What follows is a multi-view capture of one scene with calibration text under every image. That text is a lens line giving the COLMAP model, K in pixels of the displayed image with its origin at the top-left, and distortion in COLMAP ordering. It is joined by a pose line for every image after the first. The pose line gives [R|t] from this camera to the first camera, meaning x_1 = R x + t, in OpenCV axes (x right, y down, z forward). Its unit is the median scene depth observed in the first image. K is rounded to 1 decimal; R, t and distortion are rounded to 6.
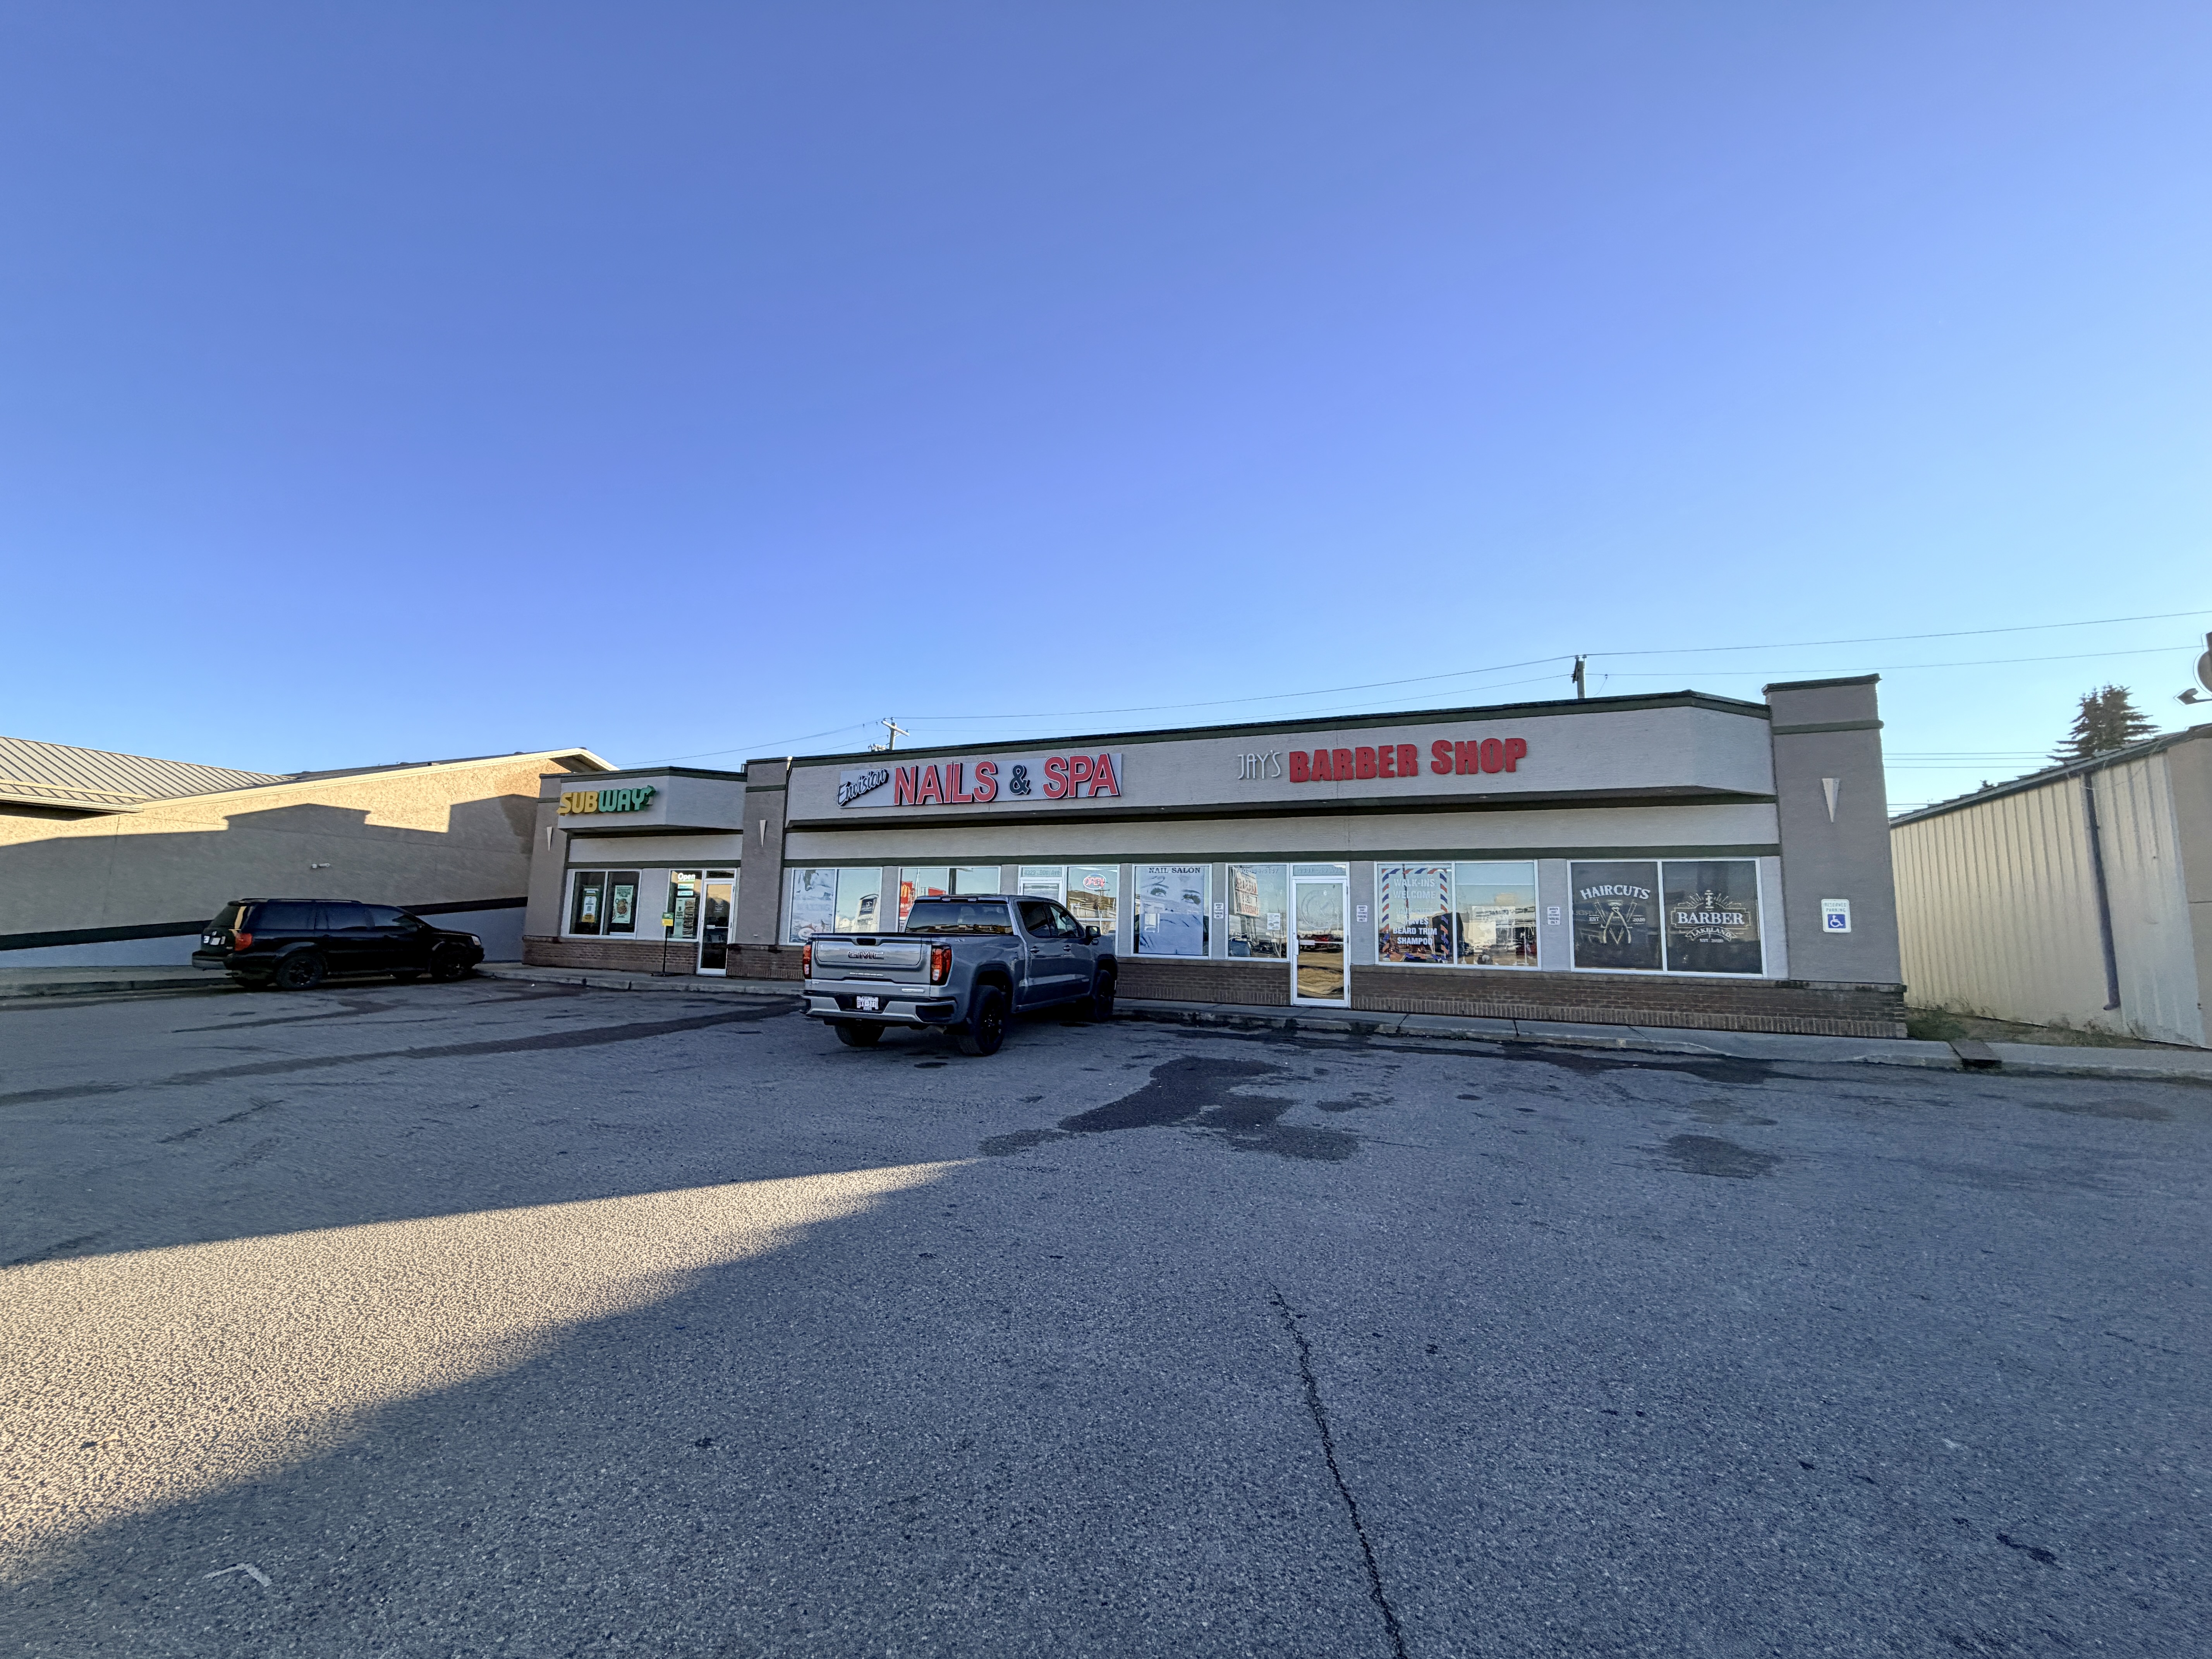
lens RADIAL K [[877.8, 0, 1095.7], [0, 877.8, 828.5], [0, 0, 1]] dist [-0.000778, 0.000317]
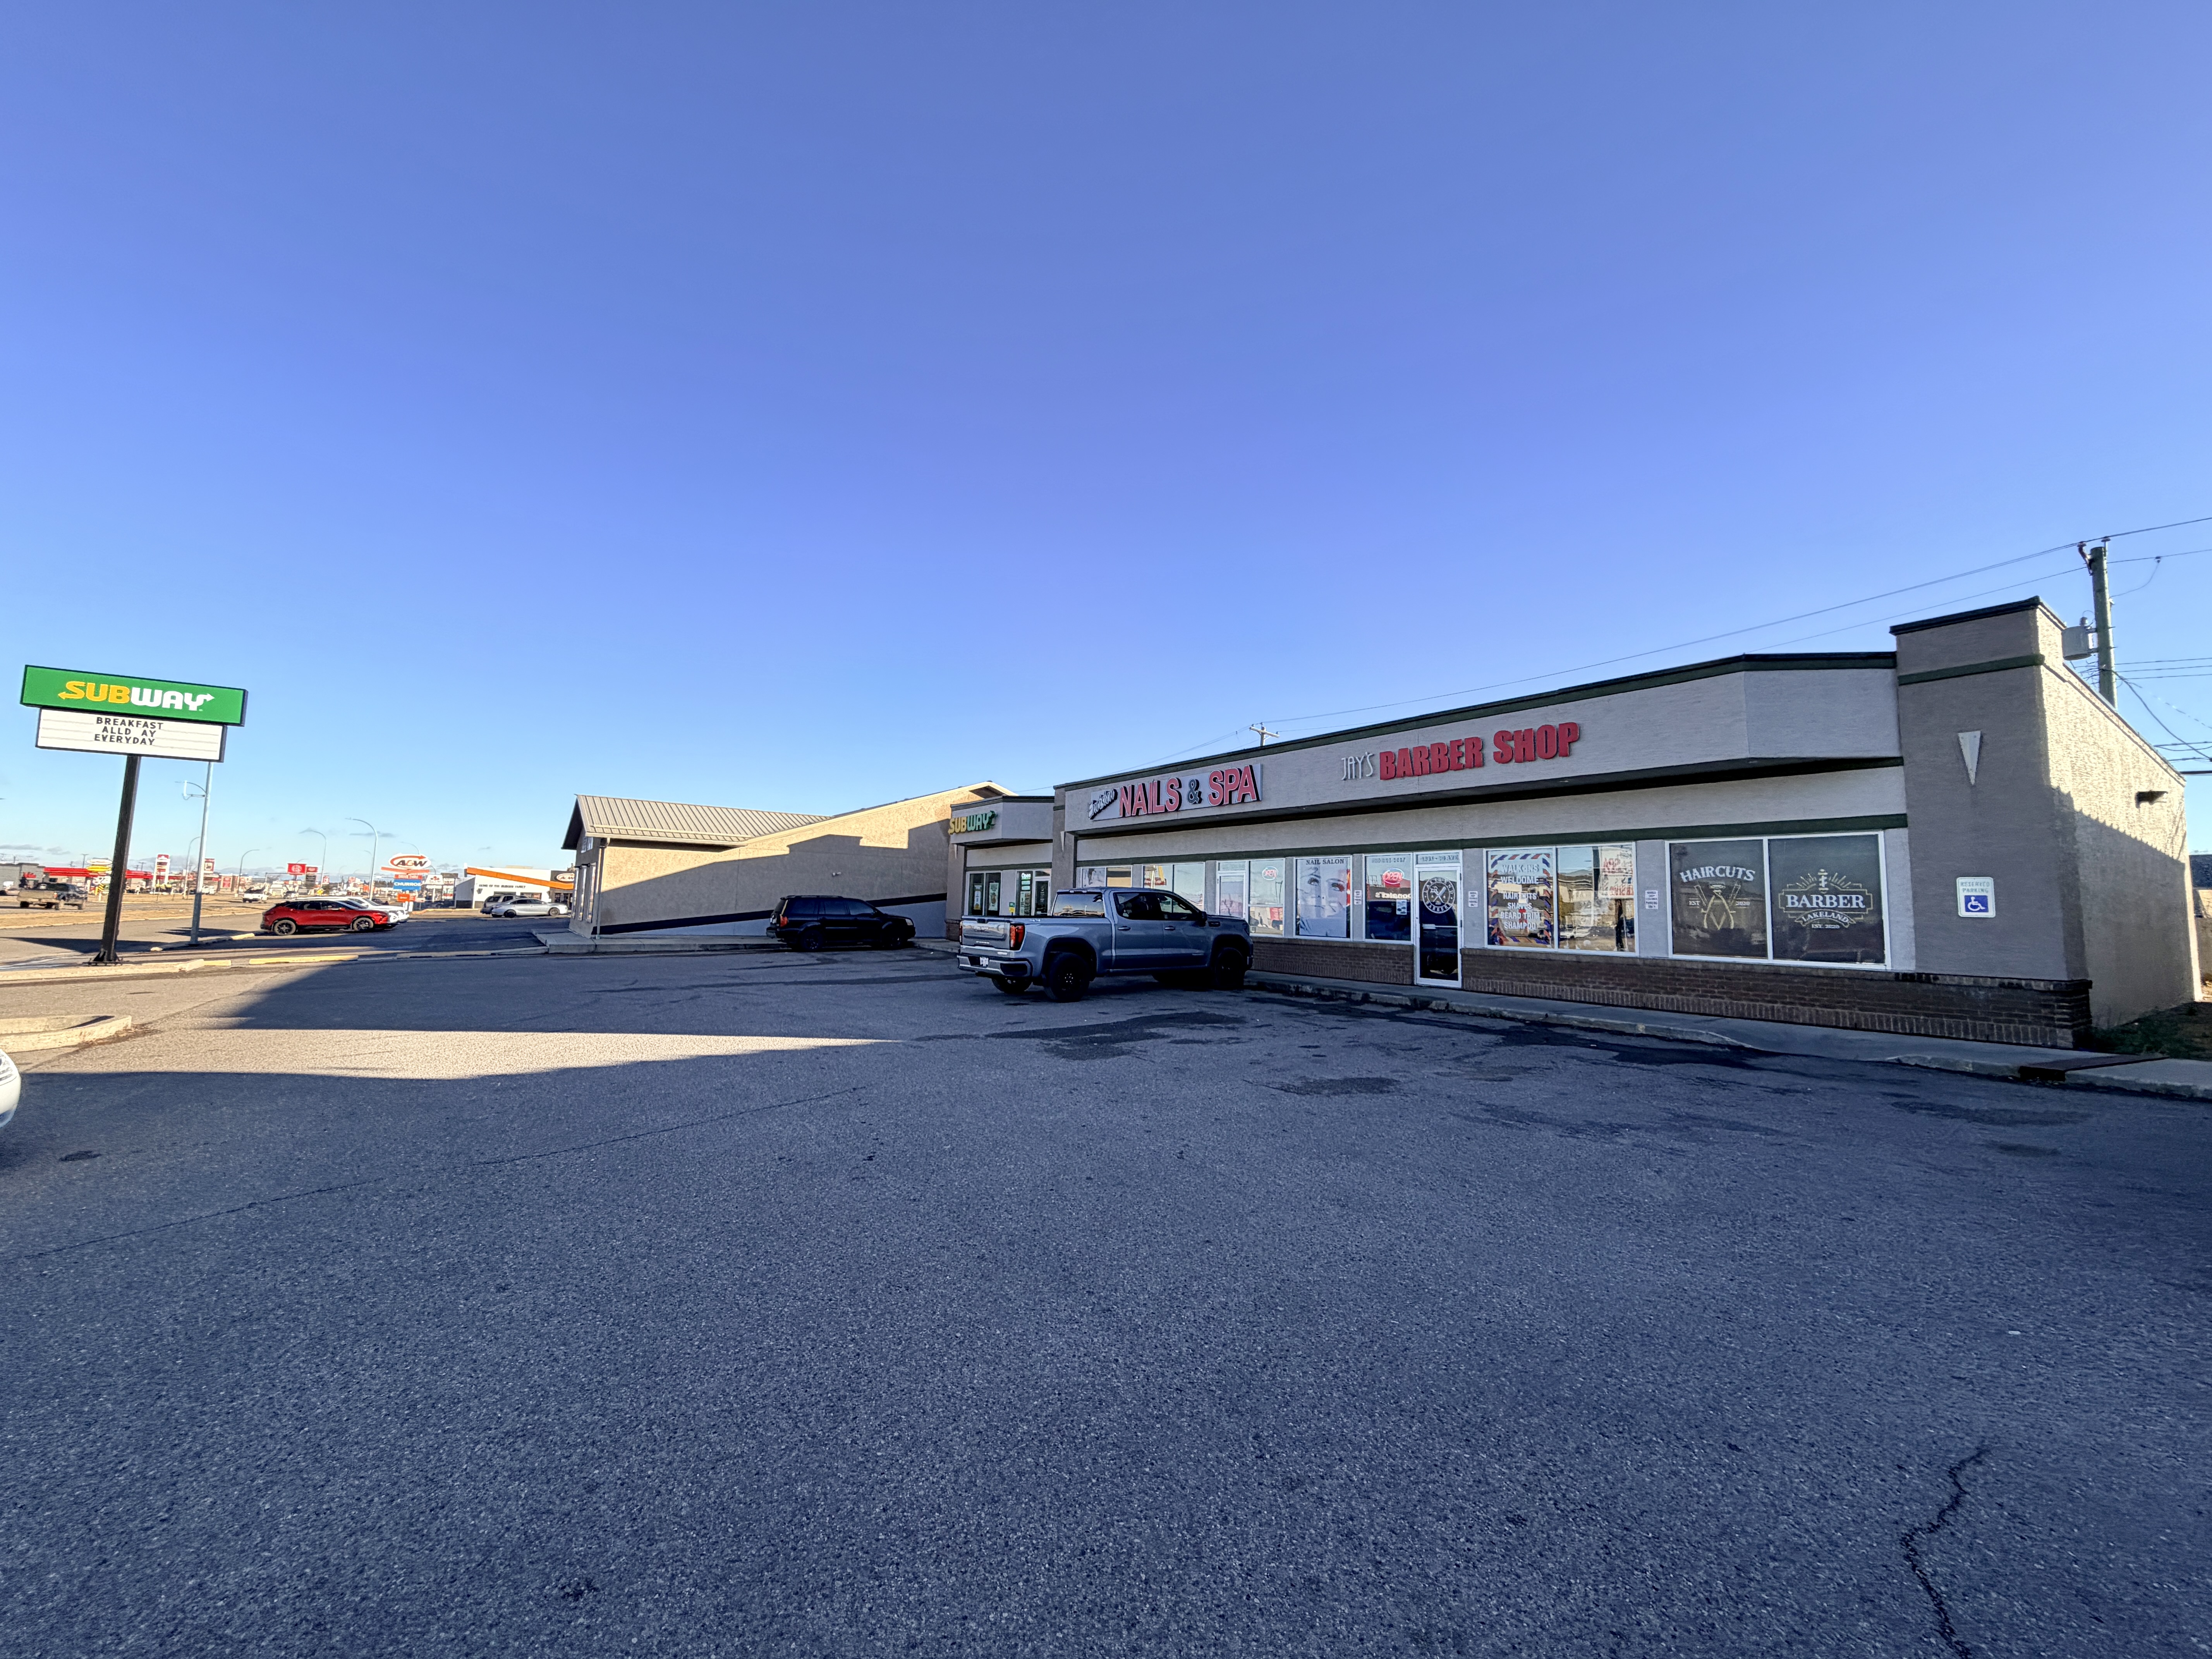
lens RADIAL K [[877.8, 0, 1100.6], [0, 877.8, 822.8], [0, 0, 1]] dist [-0.000778, 0.000317]
pose [[0.852403, -0.053732, -0.520117, 0.432751], [0.056971, 0.998328, -0.009768, -0.007727], [0.519772, -0.021306, 0.854039, -0.107662]]
